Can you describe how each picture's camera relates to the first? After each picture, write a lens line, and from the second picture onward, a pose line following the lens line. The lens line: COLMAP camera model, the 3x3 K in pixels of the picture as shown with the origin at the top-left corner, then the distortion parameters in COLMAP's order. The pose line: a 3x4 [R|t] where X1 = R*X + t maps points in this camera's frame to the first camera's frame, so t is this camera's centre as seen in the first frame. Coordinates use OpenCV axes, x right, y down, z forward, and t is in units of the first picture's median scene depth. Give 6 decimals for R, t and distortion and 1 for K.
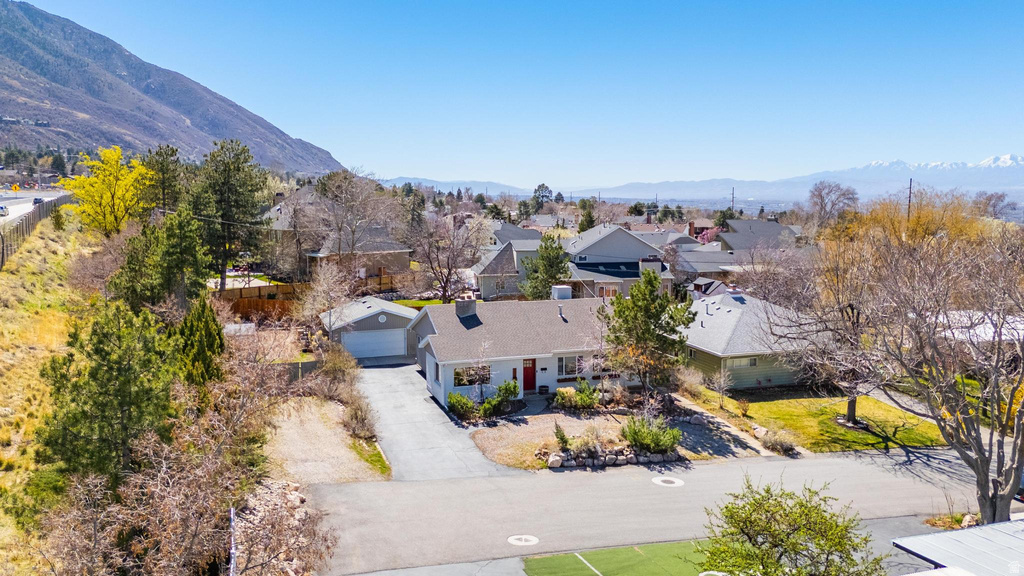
lens RADIAL K [[777.5, 0, 512.0], [0, 777.5, 288.0], [0, 0, 1]] dist [0.083122, -0.089427]
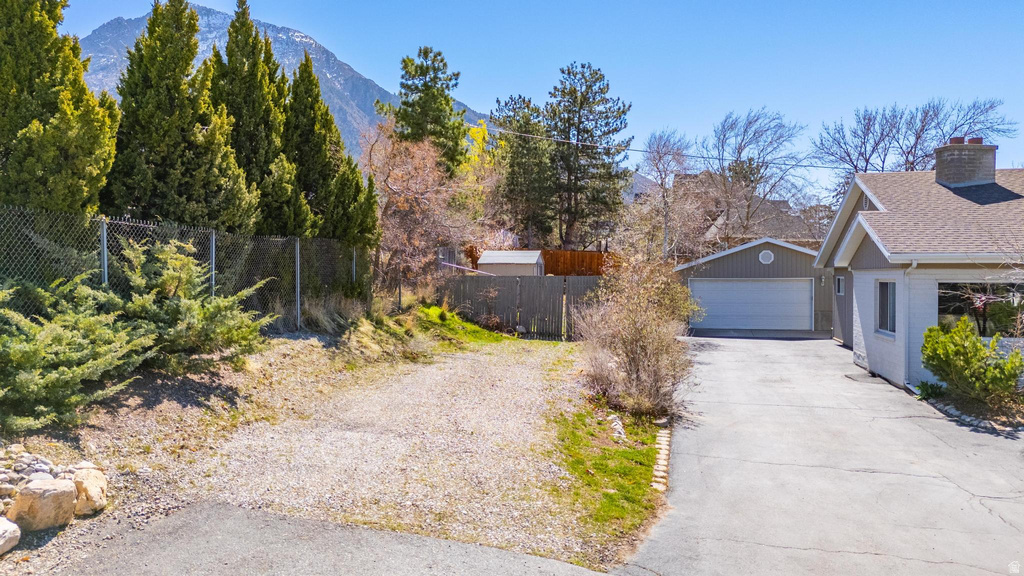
lens RADIAL K [[759.0, 0, 536.7], [0, 759.0, 290.6], [0, 0, 1]] dist [0.079625, -0.064078]
pose [[0.868901, 0.000937, -0.494985, -0.064633], [-0.045968, 0.995829, -0.078809, 0.152472], [0.492847, 0.091231, 0.865320, 0.649698]]
